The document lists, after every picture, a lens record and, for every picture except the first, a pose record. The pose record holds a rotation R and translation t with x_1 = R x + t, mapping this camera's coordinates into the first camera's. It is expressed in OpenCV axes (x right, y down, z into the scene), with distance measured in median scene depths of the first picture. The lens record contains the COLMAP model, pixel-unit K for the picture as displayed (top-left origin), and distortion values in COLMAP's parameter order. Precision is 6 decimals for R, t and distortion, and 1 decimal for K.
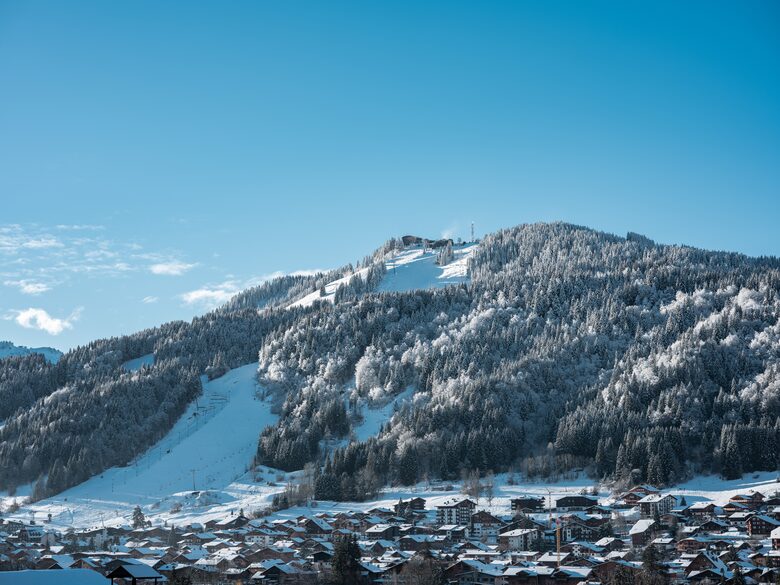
lens RADIAL K [[1406.1, 0, 388.6], [0, 1406.1, 292.7], [0, 0, 1]] dist [0.008807, 0.000000]
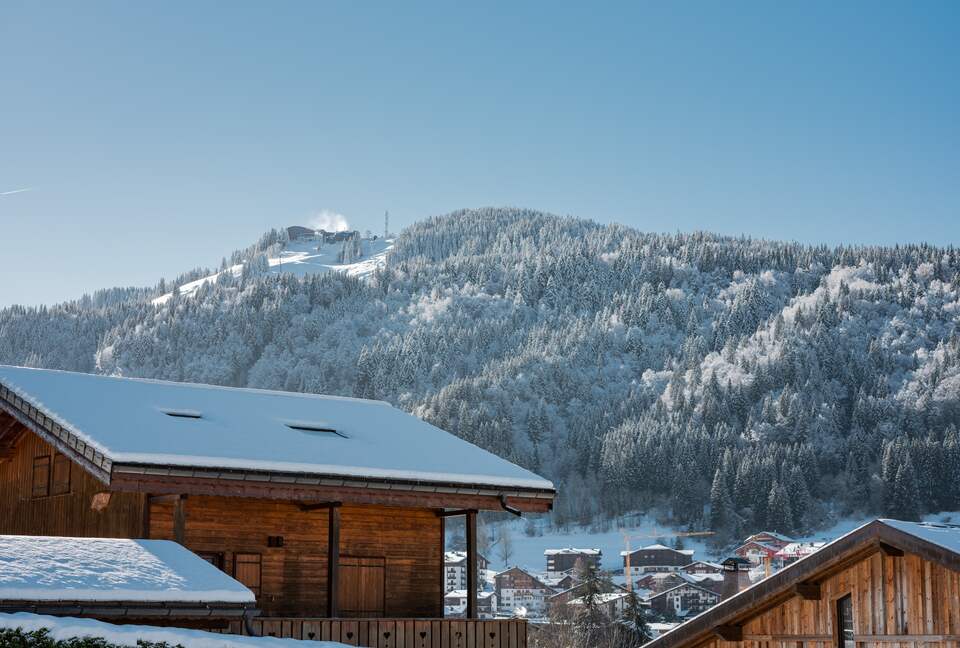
lens RADIAL K [[1700.6, 0, 480.9], [0, 1700.6, 324.4], [0, 0, 1]] dist [0.010826, 0.000000]
pose [[0.987152, 0.035297, 0.155834, -0.044943], [-0.031350, 0.999124, -0.027716, 0.052647], [-0.156676, 0.022474, 0.987394, 0.211487]]
